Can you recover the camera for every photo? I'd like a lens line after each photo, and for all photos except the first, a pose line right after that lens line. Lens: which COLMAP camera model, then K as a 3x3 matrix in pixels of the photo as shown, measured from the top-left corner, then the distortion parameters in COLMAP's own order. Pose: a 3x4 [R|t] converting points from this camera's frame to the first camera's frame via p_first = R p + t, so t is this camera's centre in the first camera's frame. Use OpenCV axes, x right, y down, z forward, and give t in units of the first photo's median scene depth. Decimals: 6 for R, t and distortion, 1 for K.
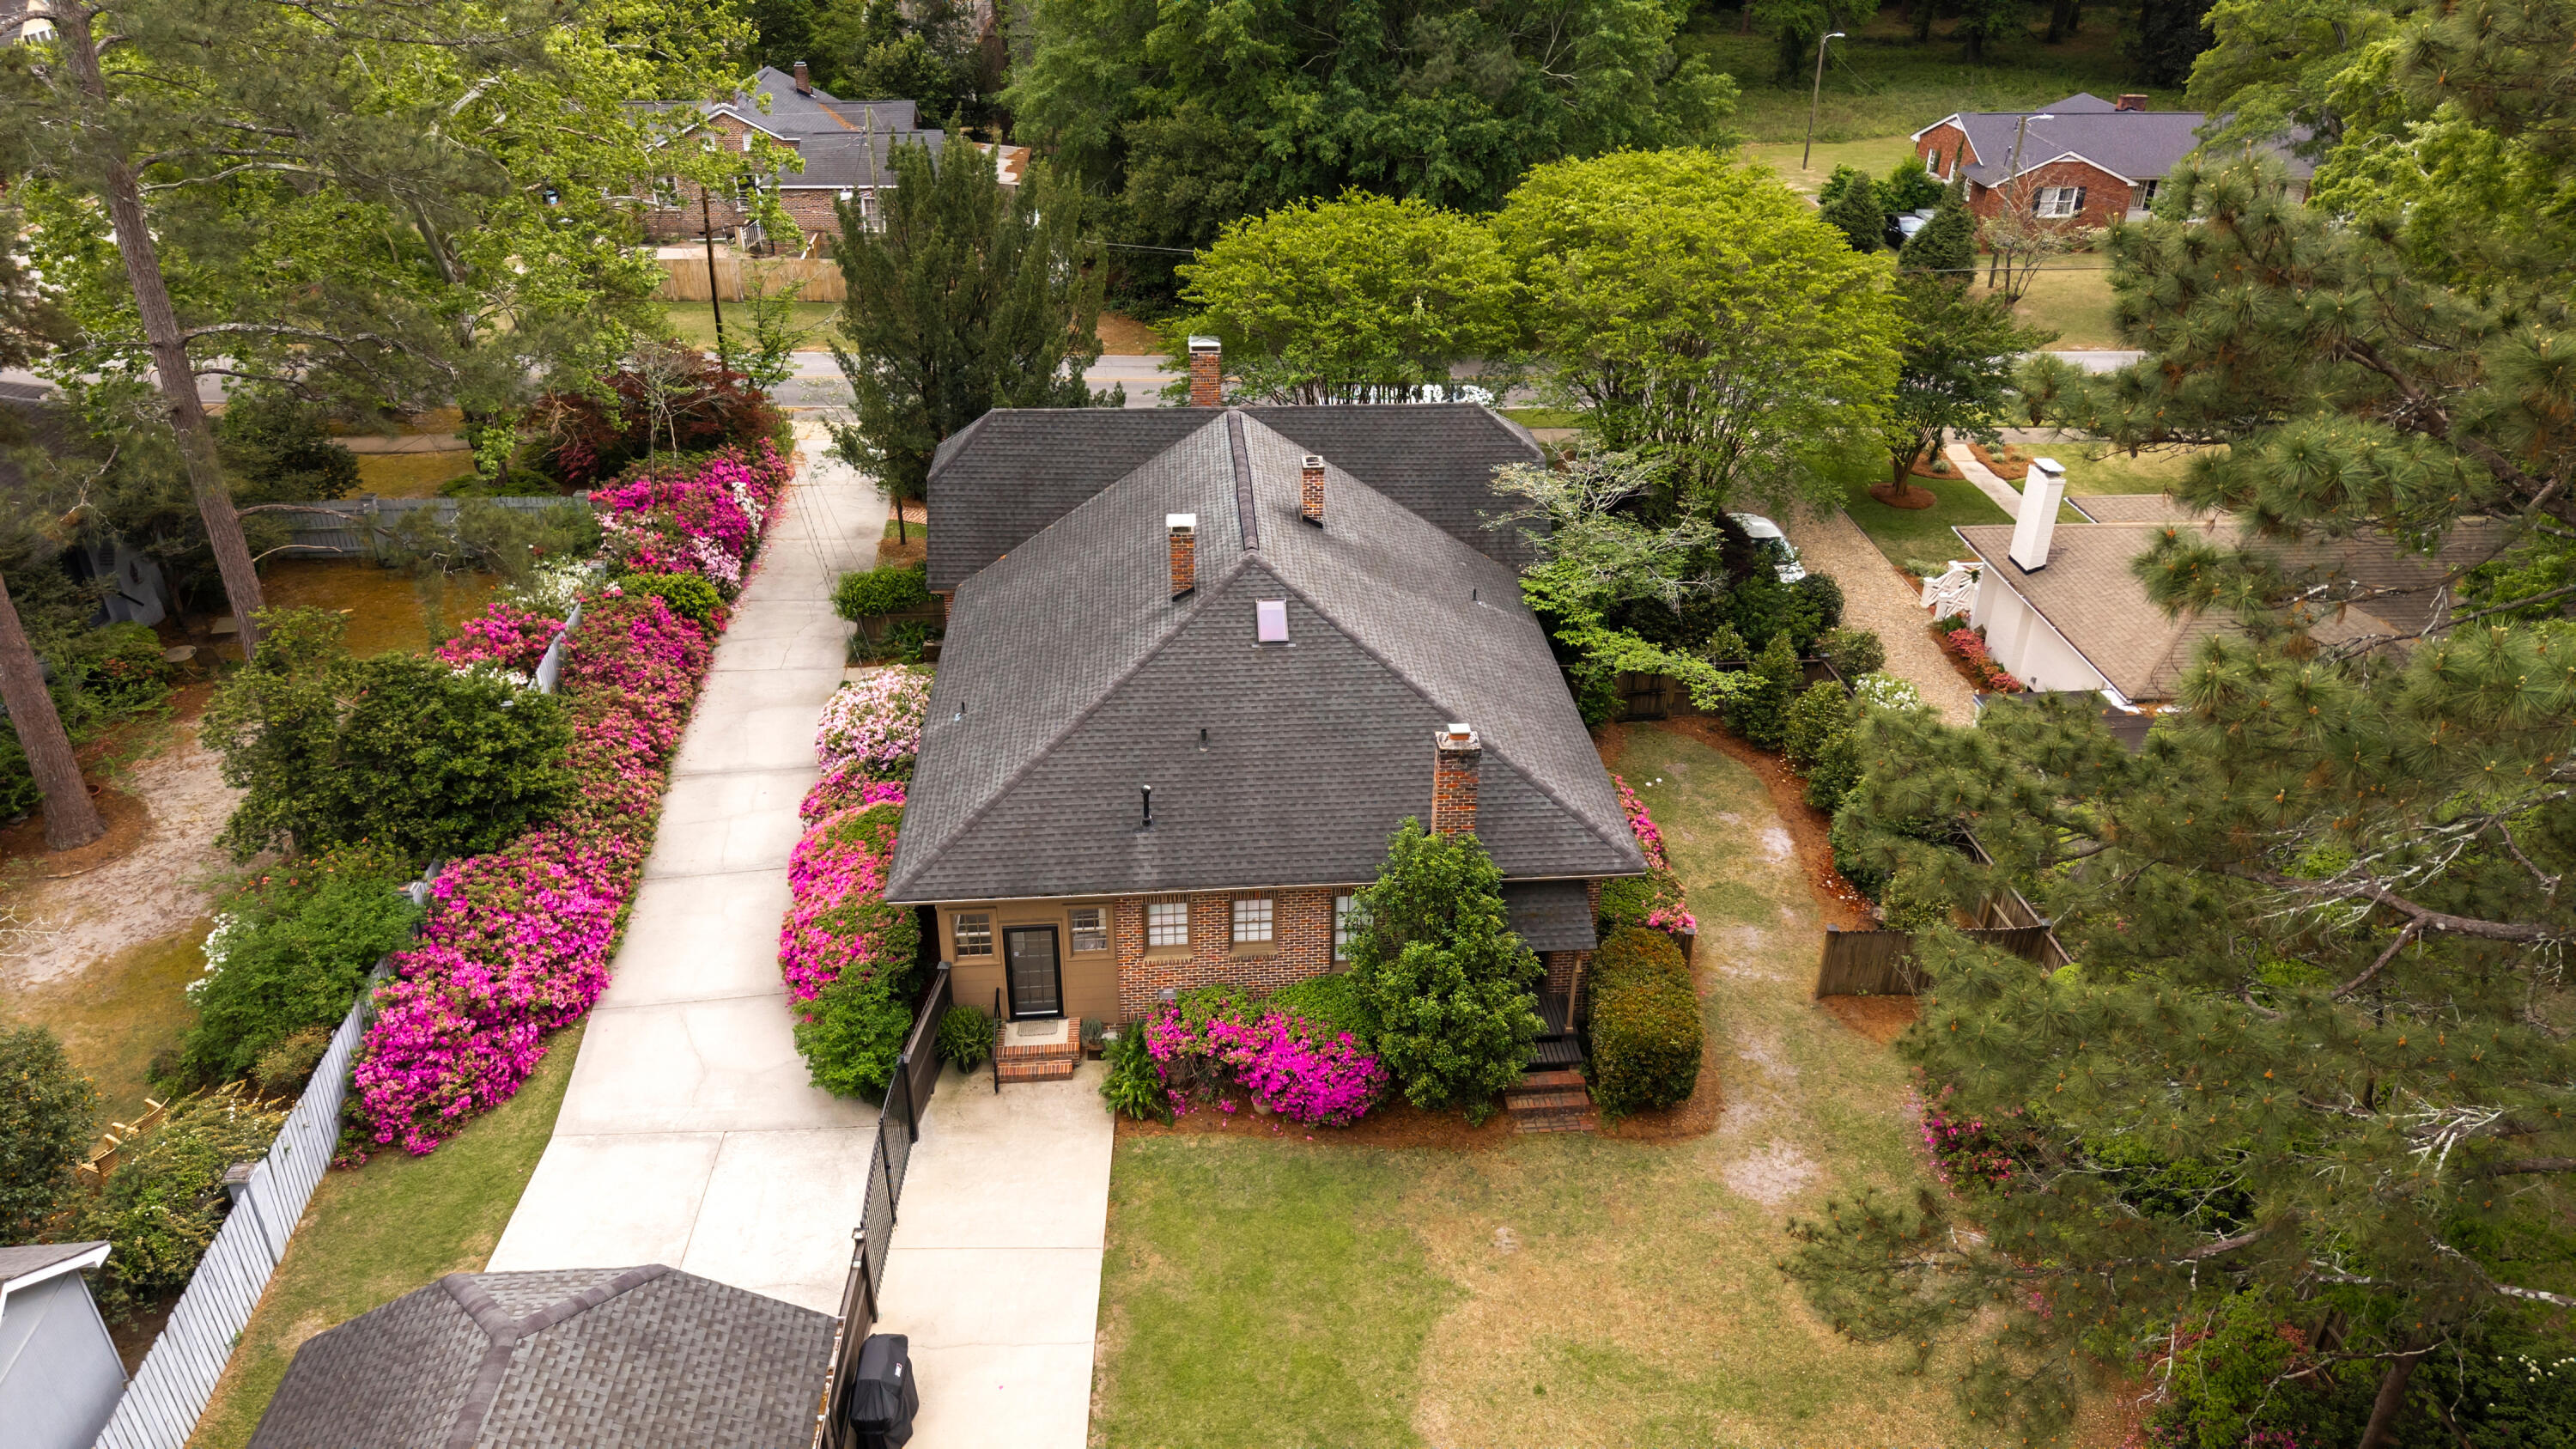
lens RADIAL K [[1744.7, 0, 1293.7], [0, 1744.7, 715.4], [0, 0, 1]] dist [0.046584, -0.062791]
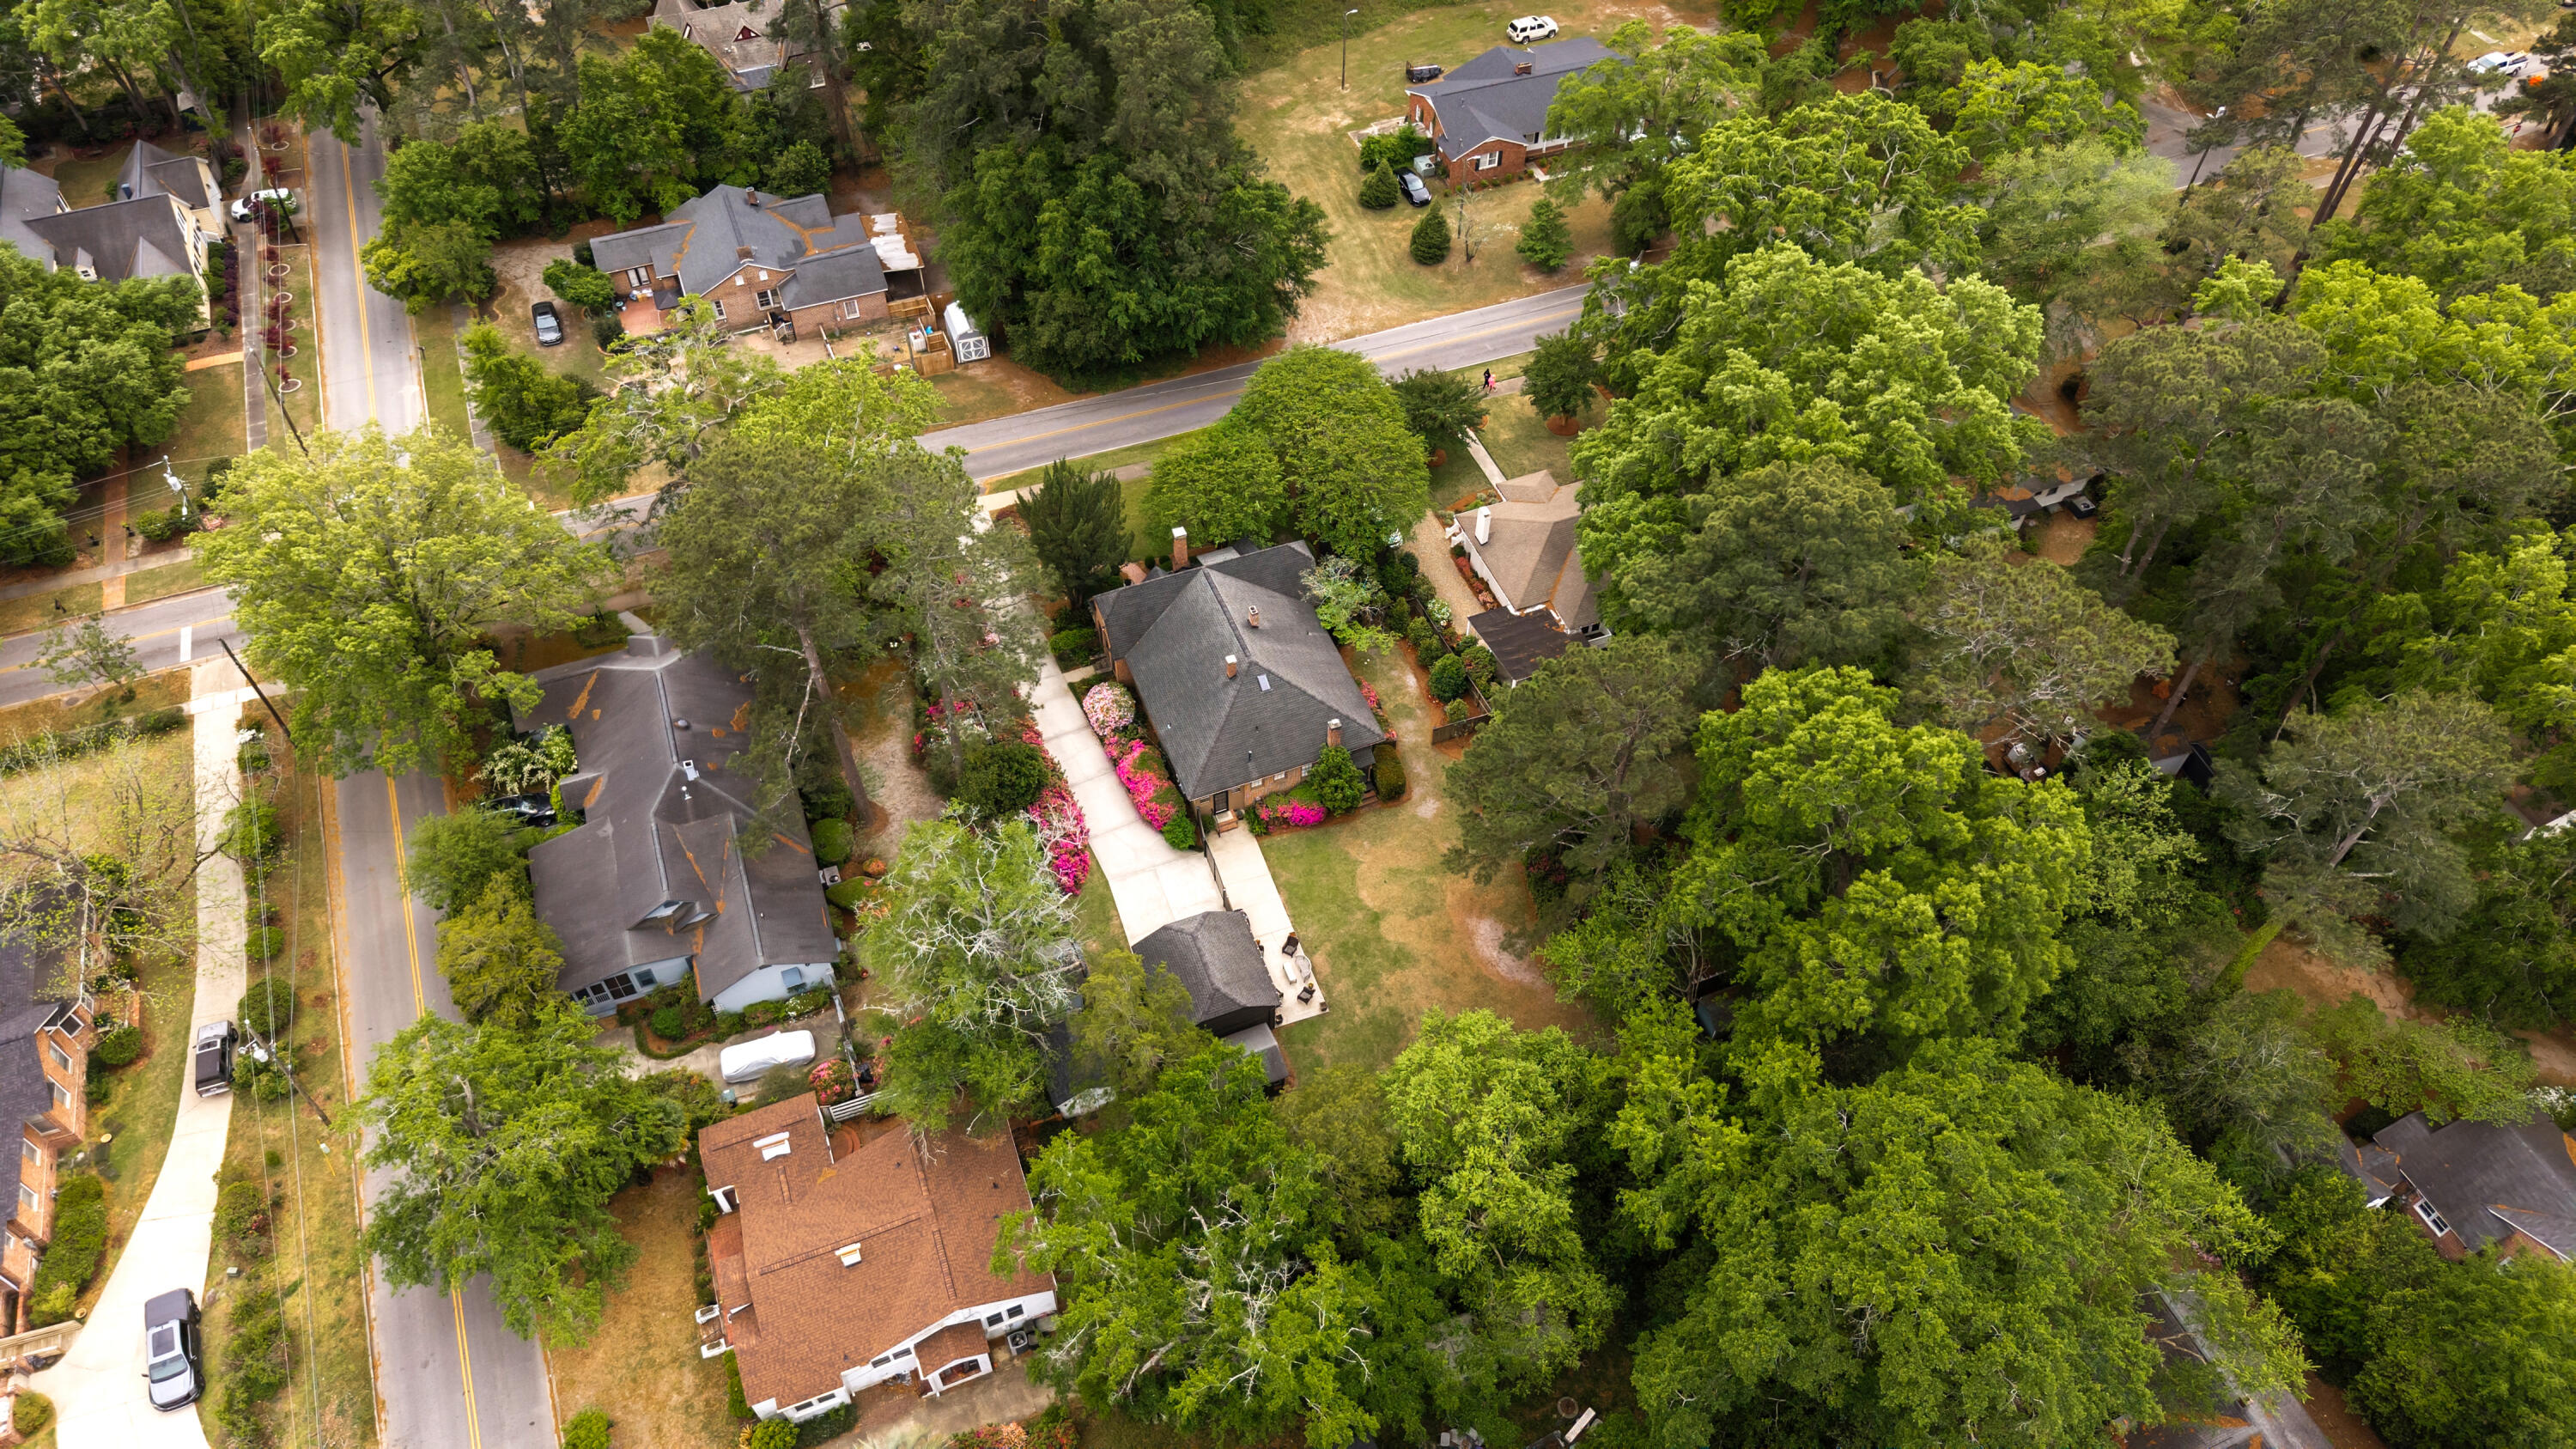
lens RADIAL K [[1712.2, 0, 1288.0], [0, 1712.2, 724.5], [0, 0, 1]] dist [0.179985, -0.380066]
pose [[0.956731, -0.222327, 0.187711, -0.644982], [0.147497, 0.926653, 0.345773, -1.186731], [-0.250818, -0.303125, 0.919351, -2.181271]]
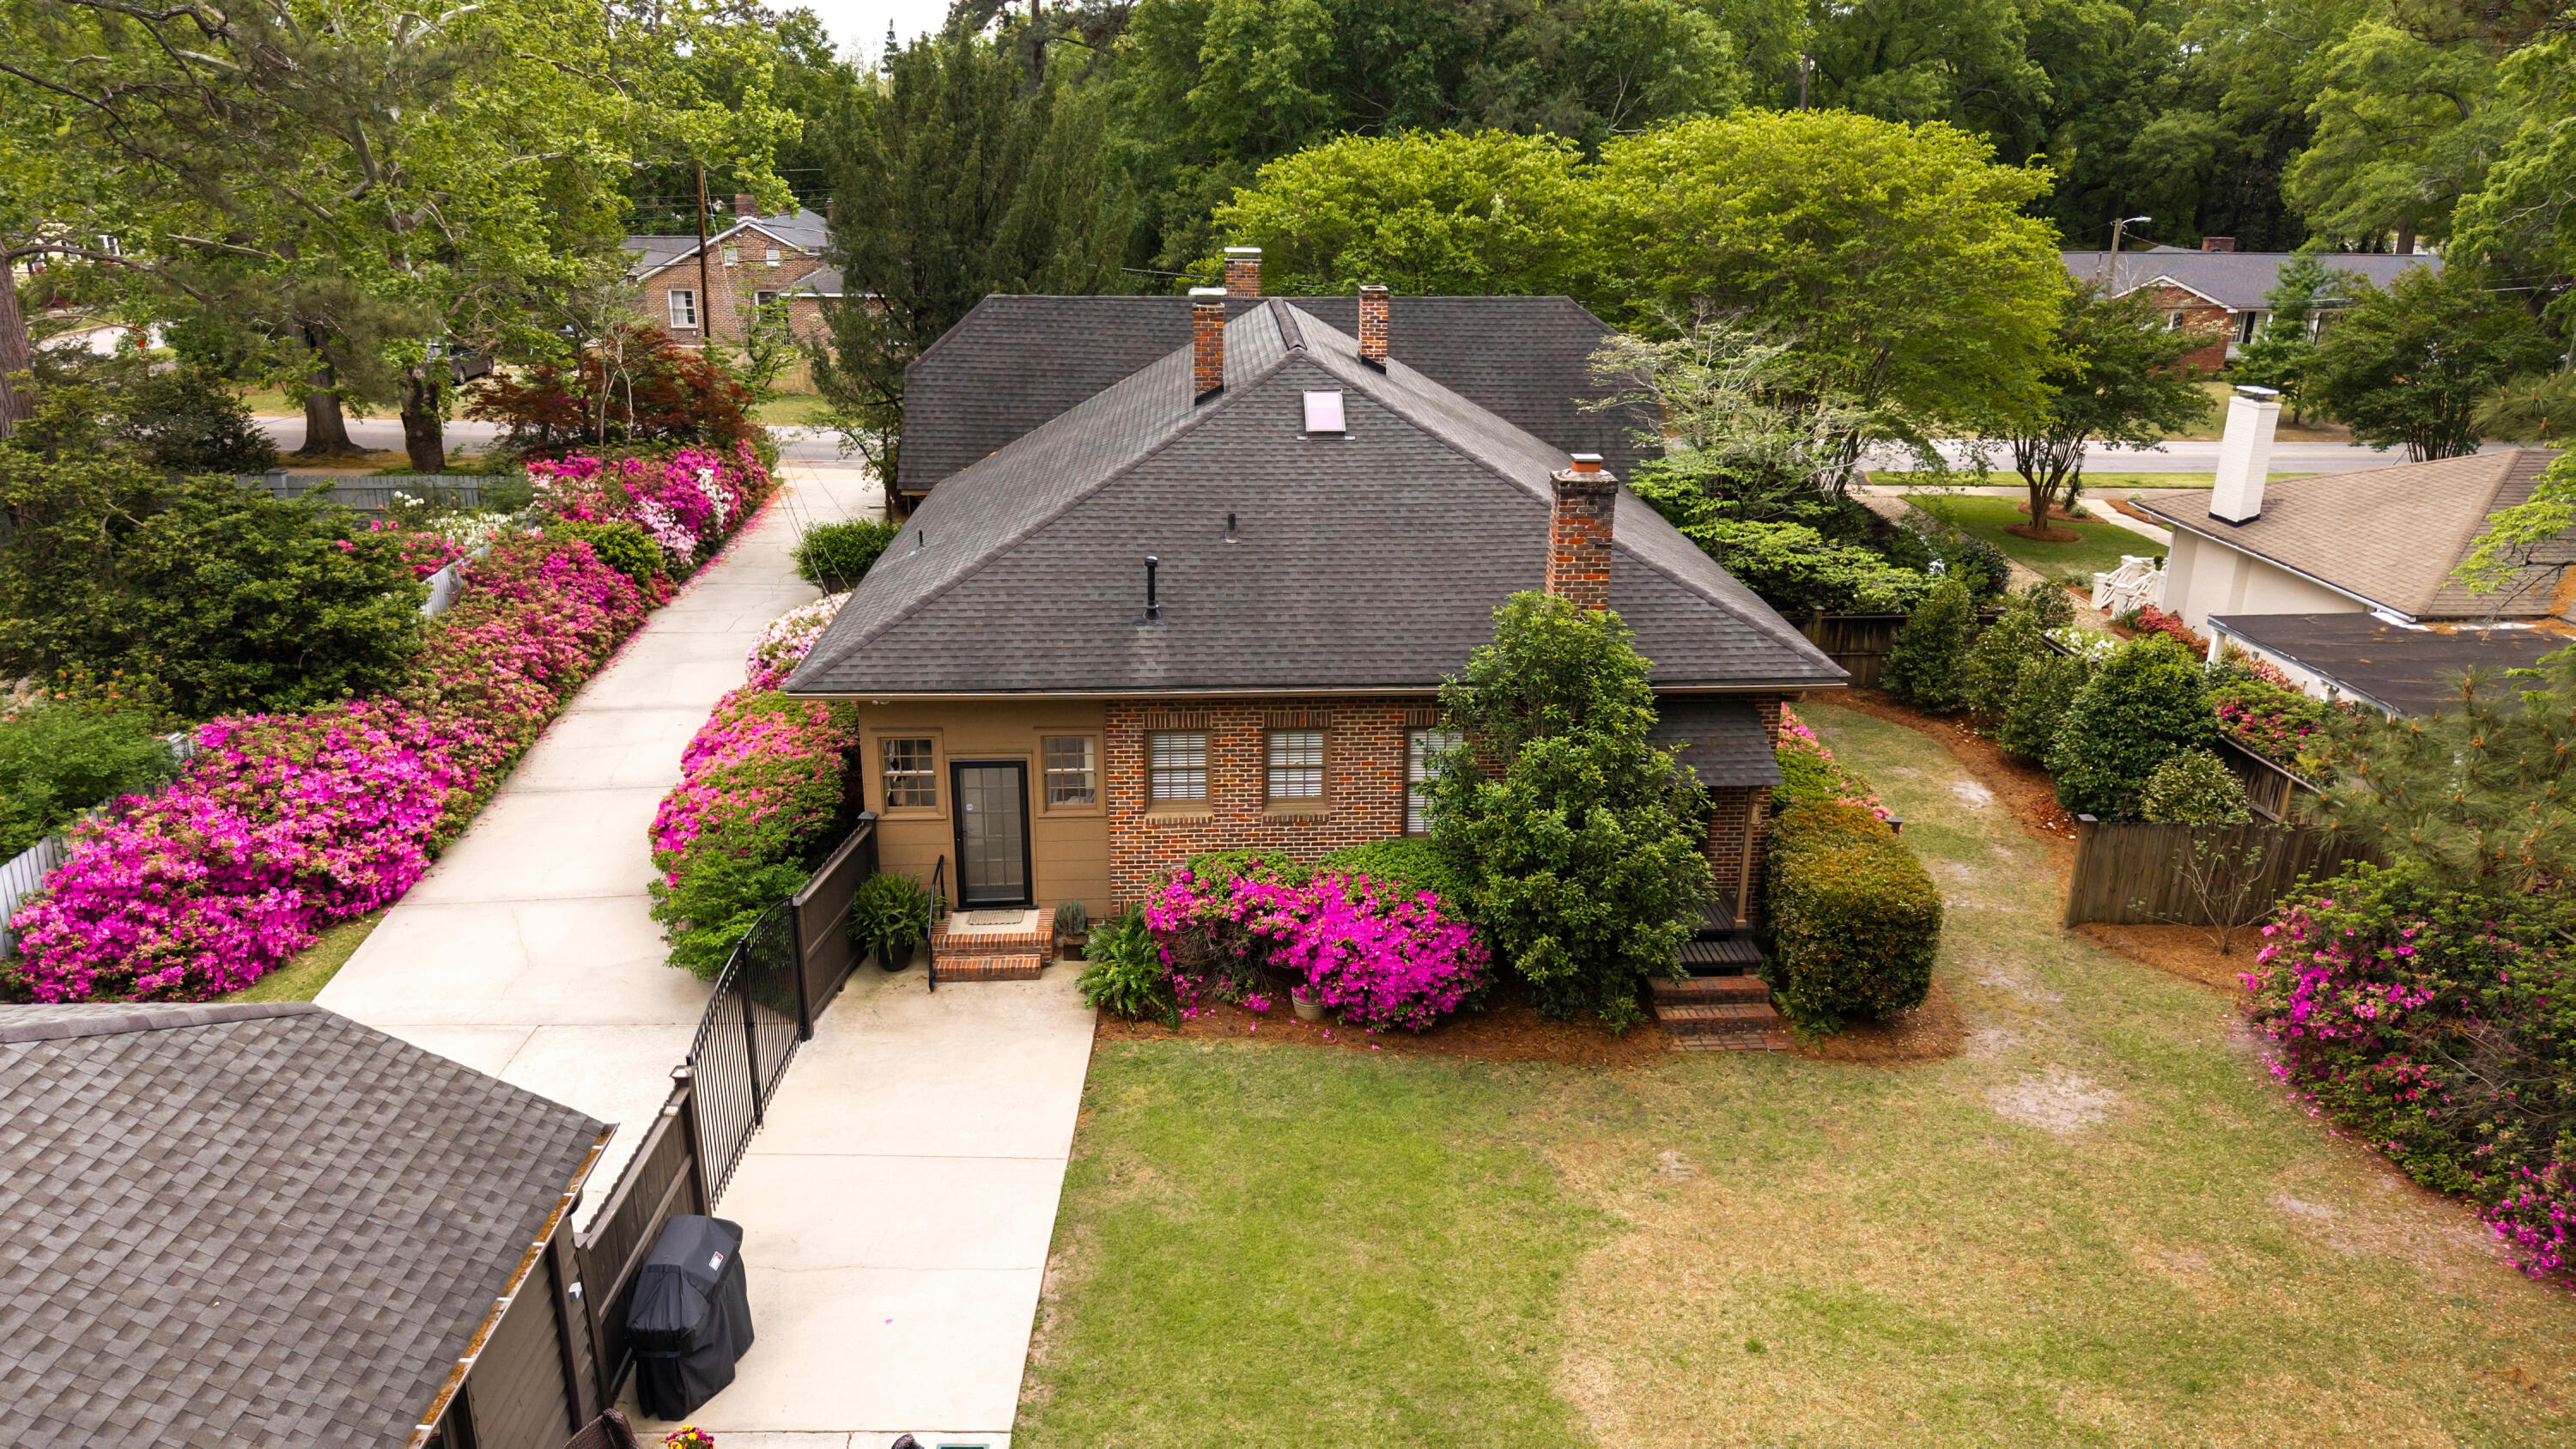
lens RADIAL K [[1731.5, 0, 1291.9], [0, 1731.5, 728.2], [0, 0, 1]] dist [0.032053, -0.033513]
pose [[0.999724, 0.006065, -0.022684, -0.009103], [-0.009996, 0.984083, -0.177428, 0.236203], [0.021247, 0.177606, 0.983872, 0.298142]]
